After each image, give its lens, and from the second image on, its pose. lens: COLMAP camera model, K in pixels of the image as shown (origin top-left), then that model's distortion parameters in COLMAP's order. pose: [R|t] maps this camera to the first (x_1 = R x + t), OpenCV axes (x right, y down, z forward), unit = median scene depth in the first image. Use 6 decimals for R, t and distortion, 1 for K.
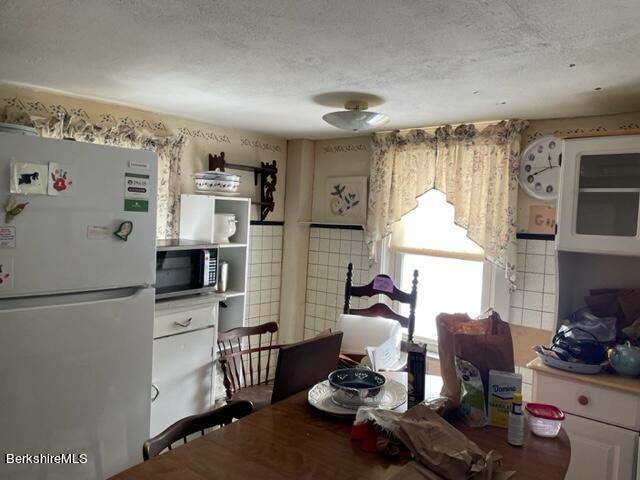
lens RADIAL K [[474.2, 0, 324.1], [0, 474.2, 249.2], [0, 0, 1]] dist [0.091545, -0.111259]
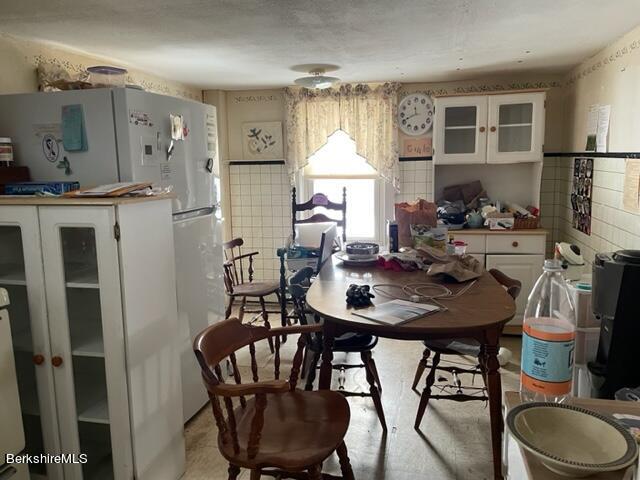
lens RADIAL K [[474.2, 0, 324.1], [0, 474.2, 249.2], [0, 0, 1]] dist [0.091545, -0.111259]
pose [[0.883029, -0.136834, 0.448928, -0.530303], [0.084924, 0.987349, 0.133903, 0.031329], [-0.461571, -0.080115, 0.883478, -0.277798]]
